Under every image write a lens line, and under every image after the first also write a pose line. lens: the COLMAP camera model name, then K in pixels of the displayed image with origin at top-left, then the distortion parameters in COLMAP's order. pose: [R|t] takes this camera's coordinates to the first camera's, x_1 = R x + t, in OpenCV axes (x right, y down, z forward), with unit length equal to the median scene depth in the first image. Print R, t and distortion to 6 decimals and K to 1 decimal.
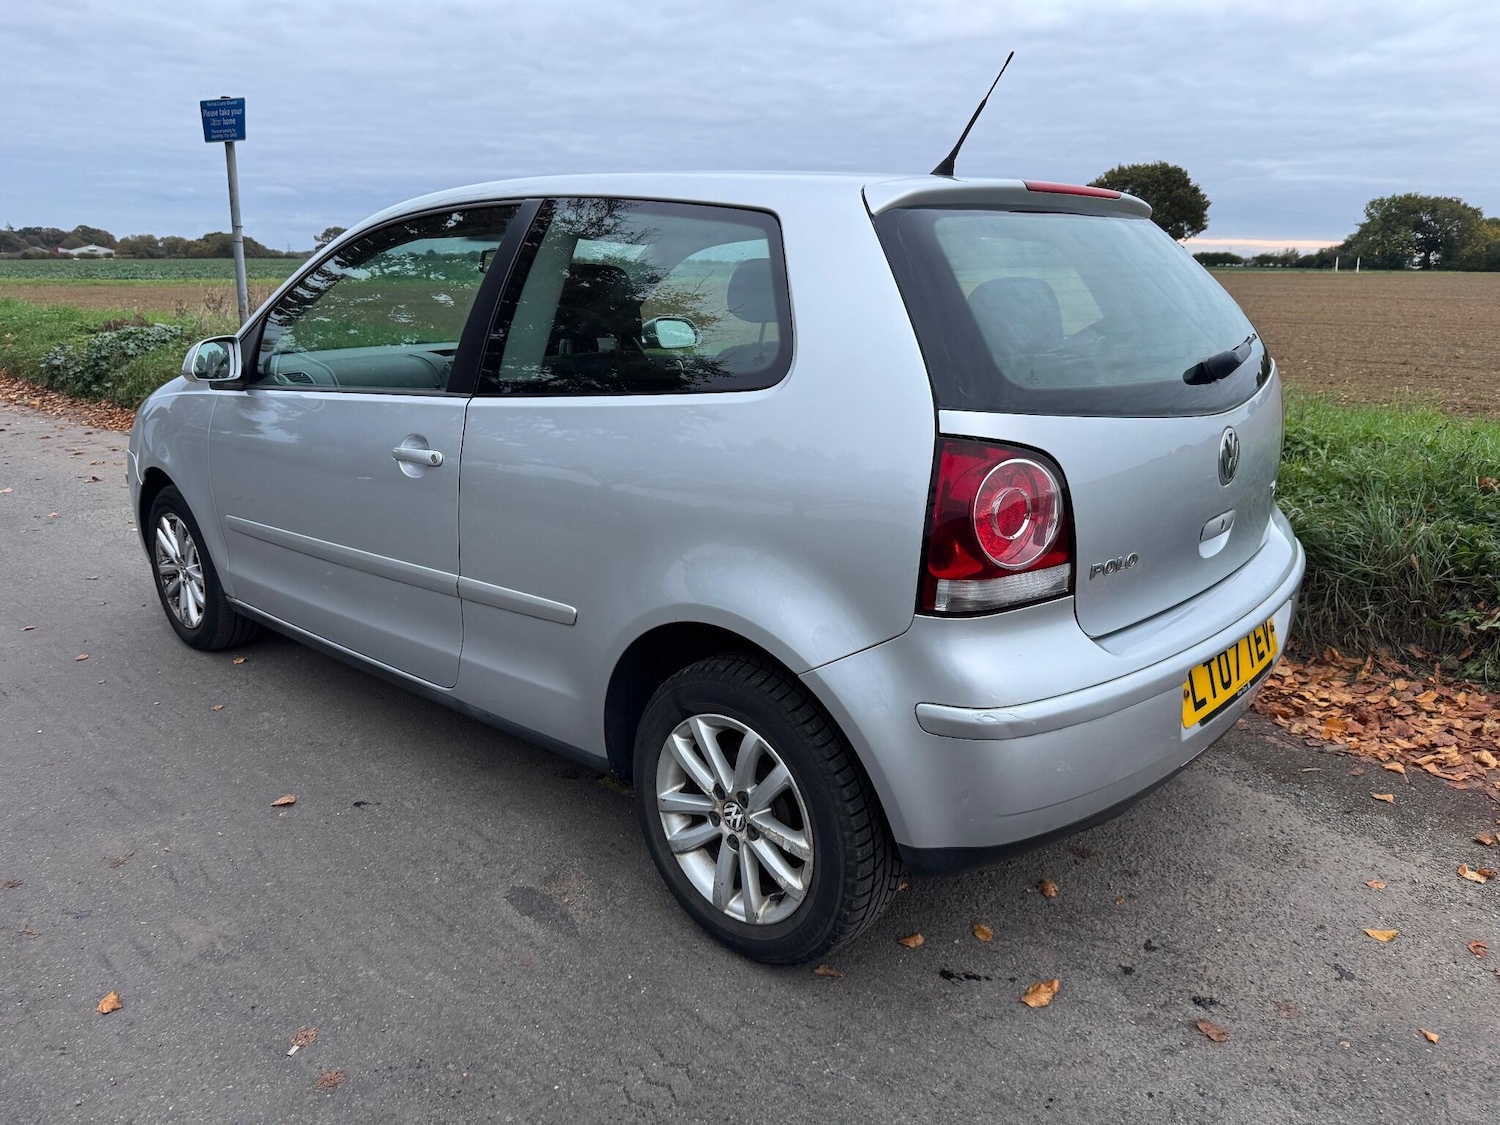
lens RADIAL K [[1051.5, 0, 748.2], [0, 1051.5, 561.7], [0, 0, 1]] dist [0.028911, -0.036380]
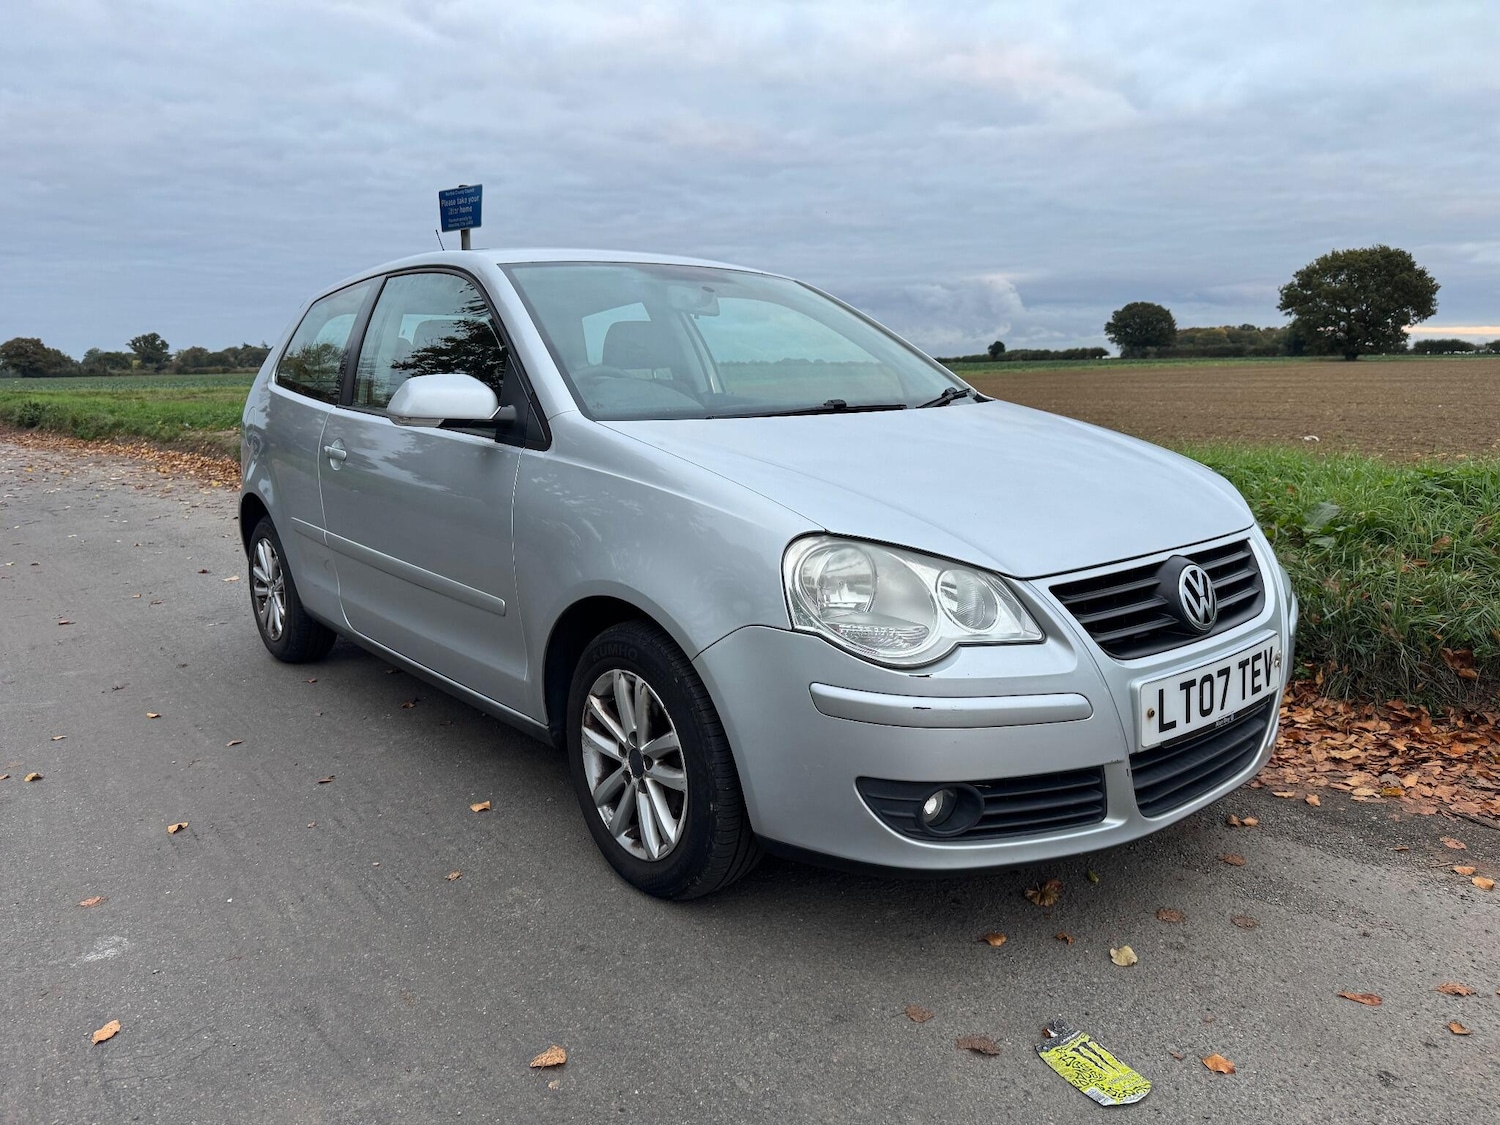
lens RADIAL K [[1051.5, 0, 747.0], [0, 1051.5, 563.2], [0, 0, 1]] dist [0.028911, -0.036380]
pose [[0.985806, 0.010201, -0.167581, -0.061490], [-0.025133, 0.995871, -0.087227, -0.006663], [0.165999, 0.090201, 0.981992, 0.100616]]
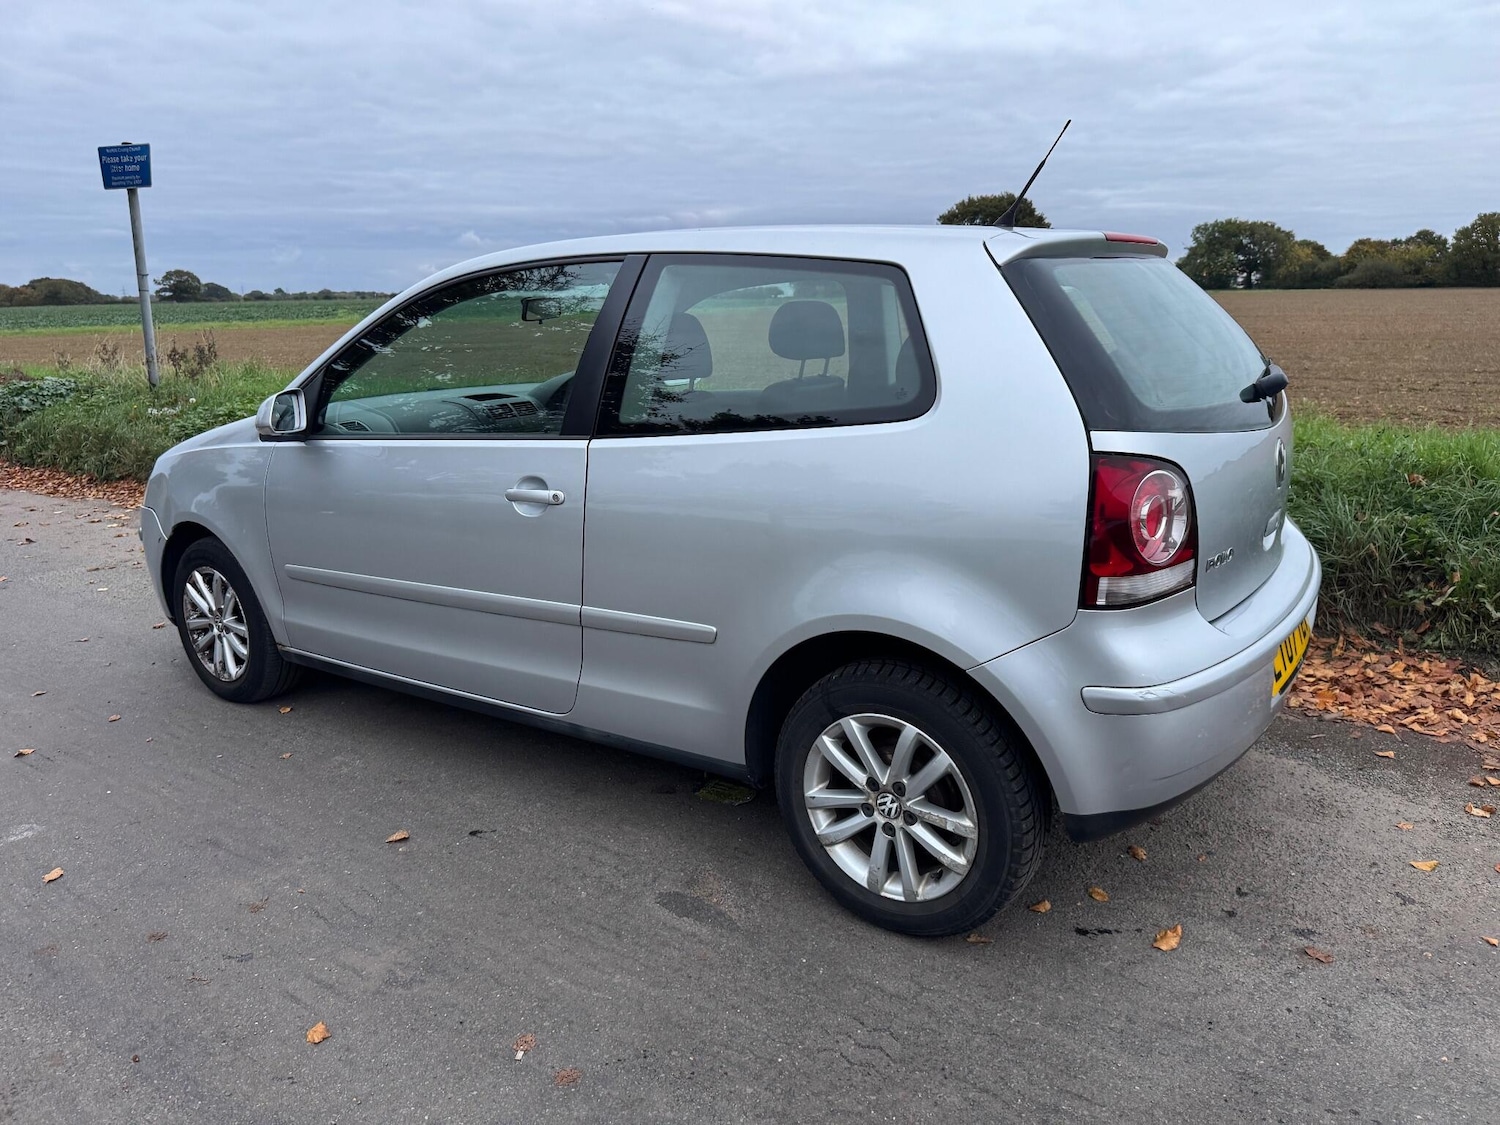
lens RADIAL K [[1051.5, 0, 750.3], [0, 1051.5, 561.4], [0, 0, 1]] dist [0.028911, -0.036380]
pose [[0.991773, -0.052387, 0.116796, -0.058588], [0.055729, 0.998119, -0.025532, 0.001290], [-0.115239, 0.031831, 0.992828, -0.019262]]
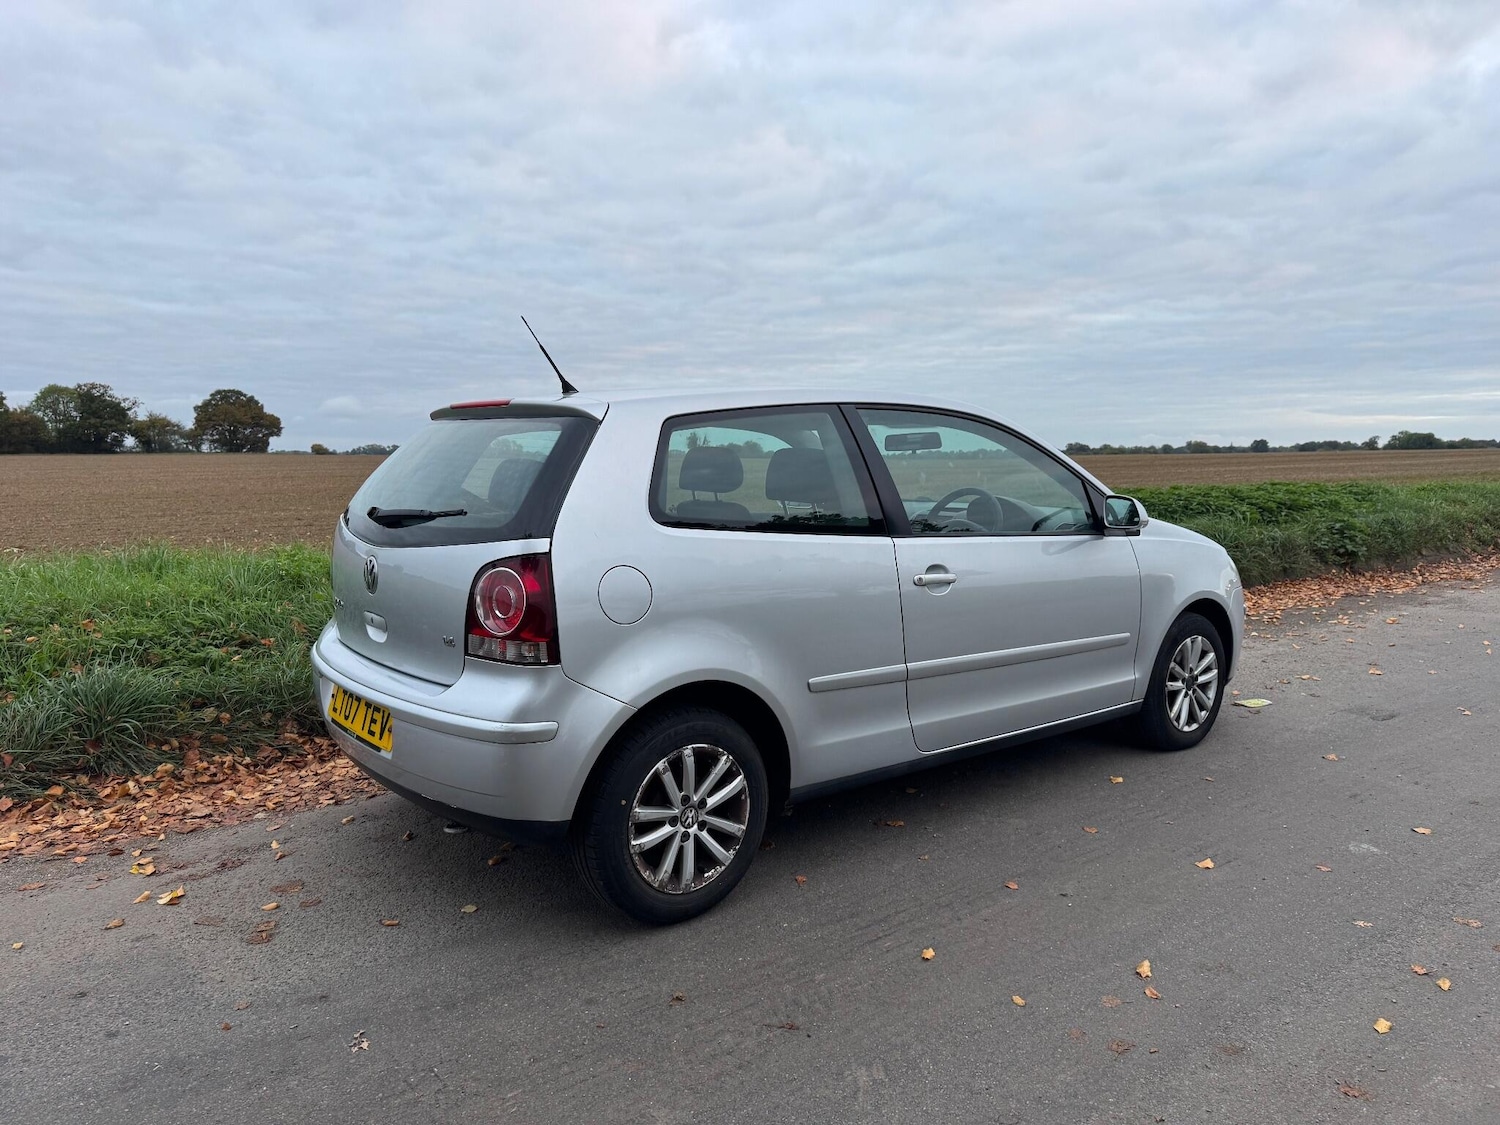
lens RADIAL K [[1051.5, 0, 756.0], [0, 1051.5, 555.6], [0, 0, 1]] dist [0.028911, -0.036380]
pose [[0.187264, -0.102864, 0.976909, -0.540916], [0.266017, 0.962651, 0.050370, -0.084253], [-0.945604, 0.250442, 0.207634, 0.289693]]
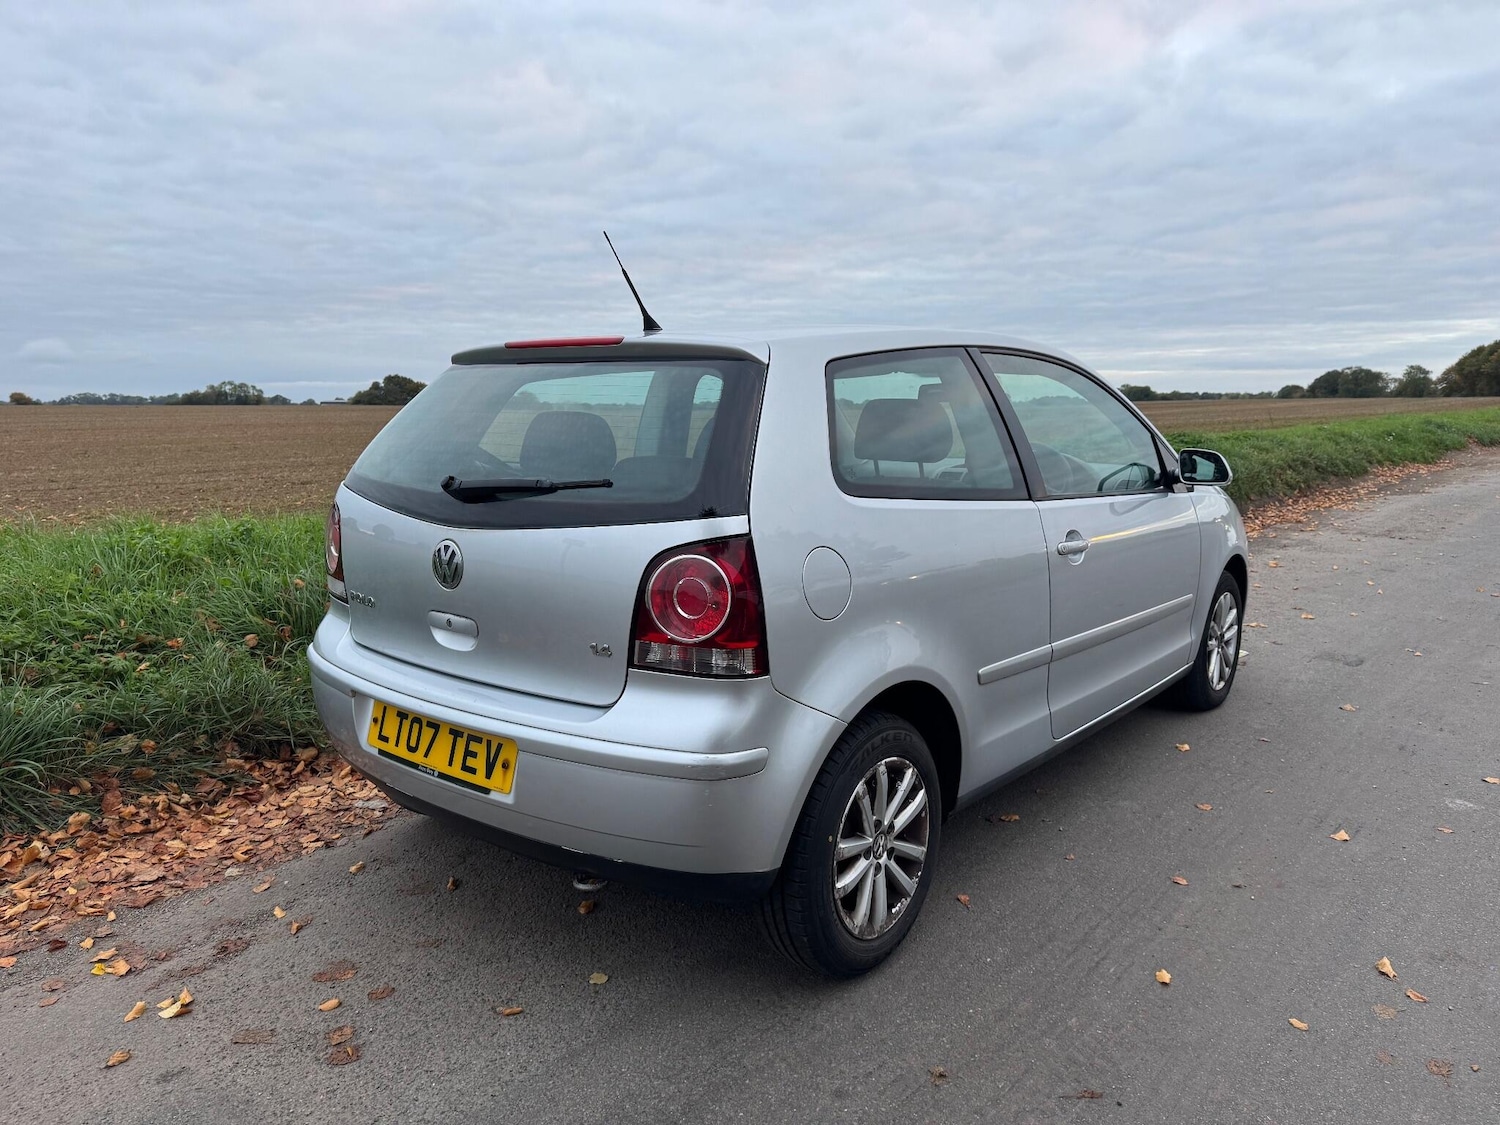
lens RADIAL K [[1051.5, 0, 764.8], [0, 1051.5, 552.2], [0, 0, 1]] dist [0.028911, -0.036380]
pose [[-0.031039, -0.147035, 0.988644, -0.490547], [0.267935, 0.951696, 0.149952, -0.116321], [-0.962937, 0.269547, 0.009857, 0.404609]]
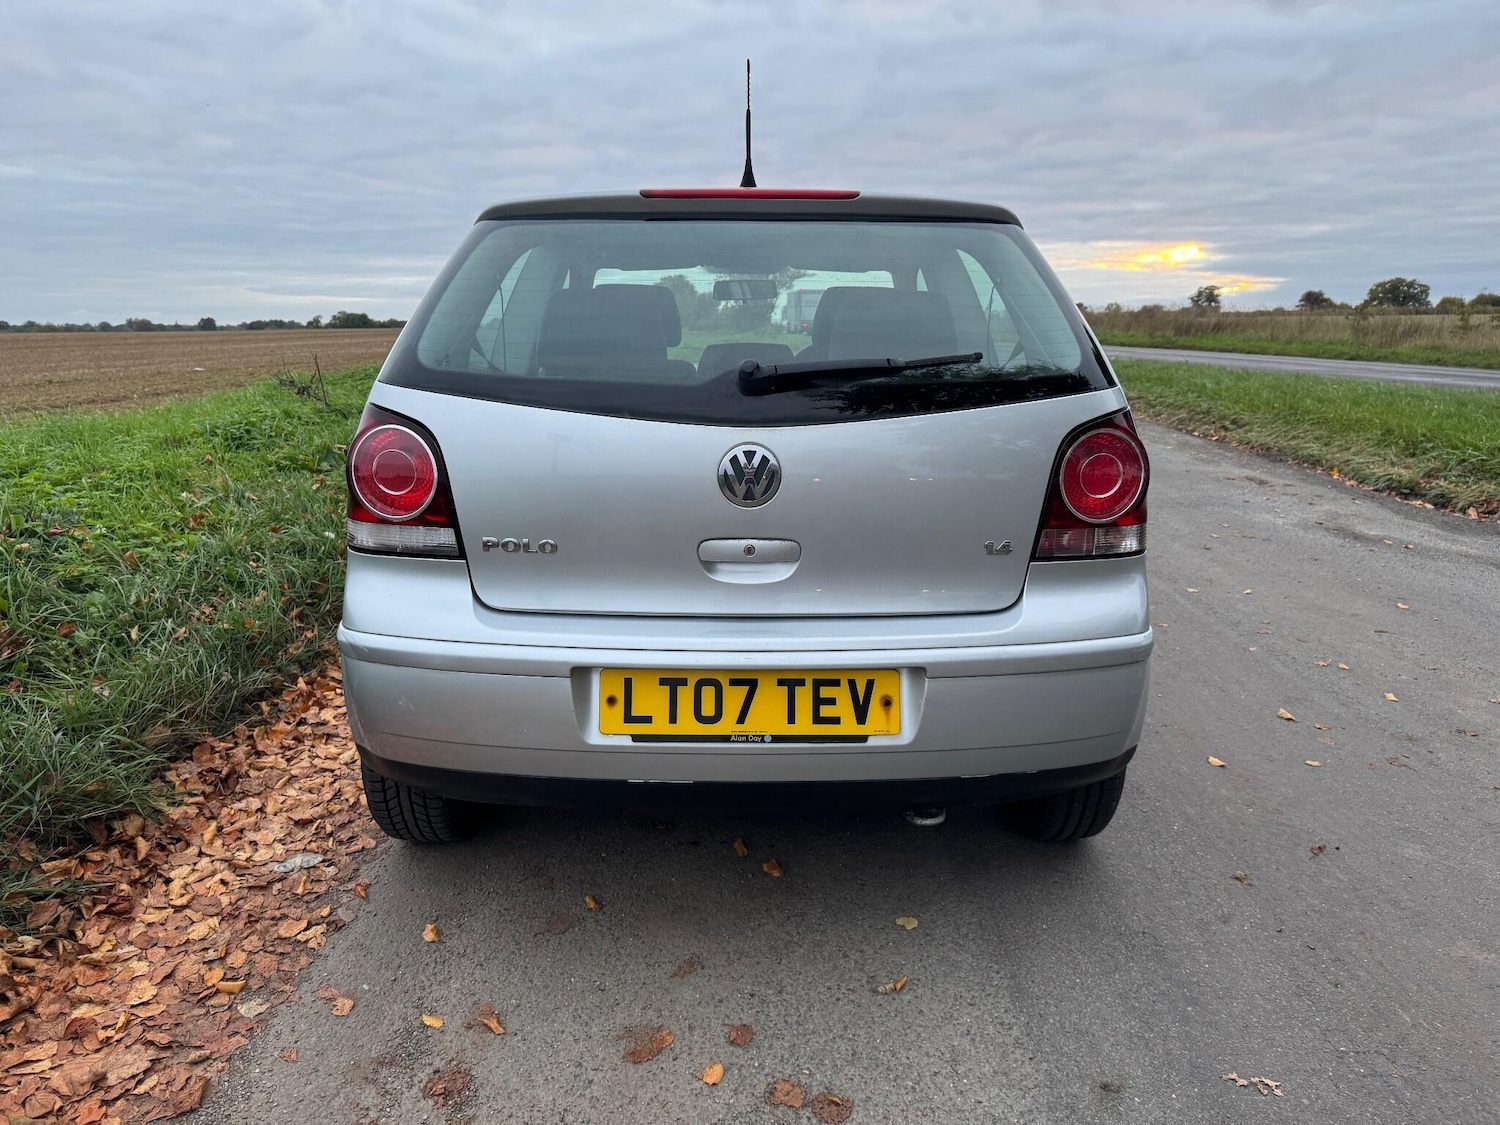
lens RADIAL K [[1051.5, 0, 761.1], [0, 1051.5, 529.7], [0, 0, 1]] dist [0.028911, -0.036380]
pose [[-0.663325, -0.146123, 0.733927, -0.379048], [0.195195, 0.913014, 0.358197, -0.160126], [-0.722426, 0.380860, -0.577102, 0.611889]]
